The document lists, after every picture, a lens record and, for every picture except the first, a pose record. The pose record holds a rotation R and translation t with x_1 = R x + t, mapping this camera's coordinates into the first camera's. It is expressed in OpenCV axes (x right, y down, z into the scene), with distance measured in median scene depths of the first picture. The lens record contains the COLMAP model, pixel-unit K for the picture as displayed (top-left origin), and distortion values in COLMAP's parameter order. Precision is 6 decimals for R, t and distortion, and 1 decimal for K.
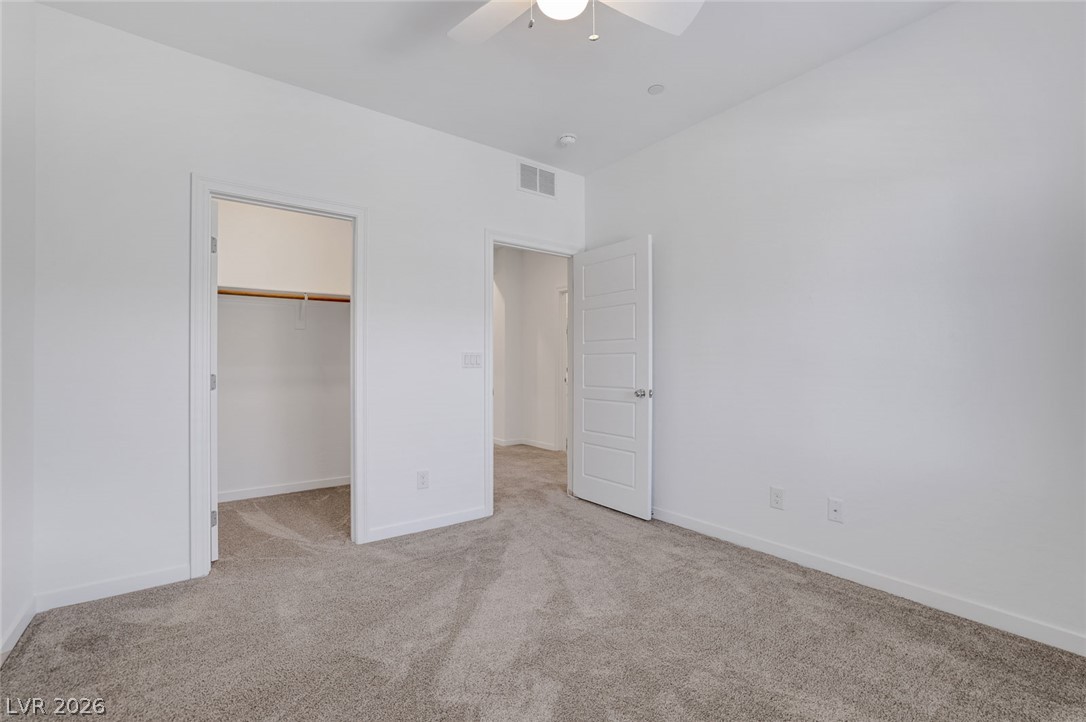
lens RADIAL K [[472.5, 0, 541.3], [0, 472.5, 365.3], [0, 0, 1]] dist [-0.027431, 0.002157]
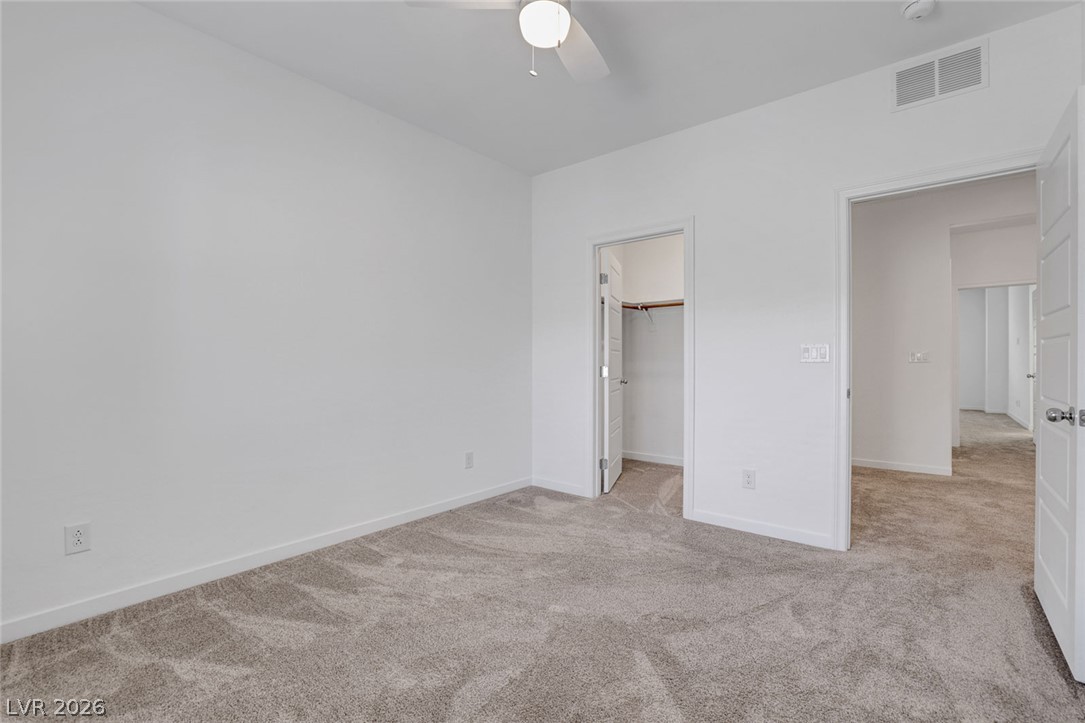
lens RADIAL K [[472.1, 0, 539.0], [0, 472.1, 361.9], [0, 0, 1]] dist [-0.027431, 0.002157]
pose [[0.229975, 0.005393, -0.973182, 0.583126], [0.005248, 0.999963, 0.006782, -0.005082], [0.973182, -0.006667, 0.229939, 0.368151]]
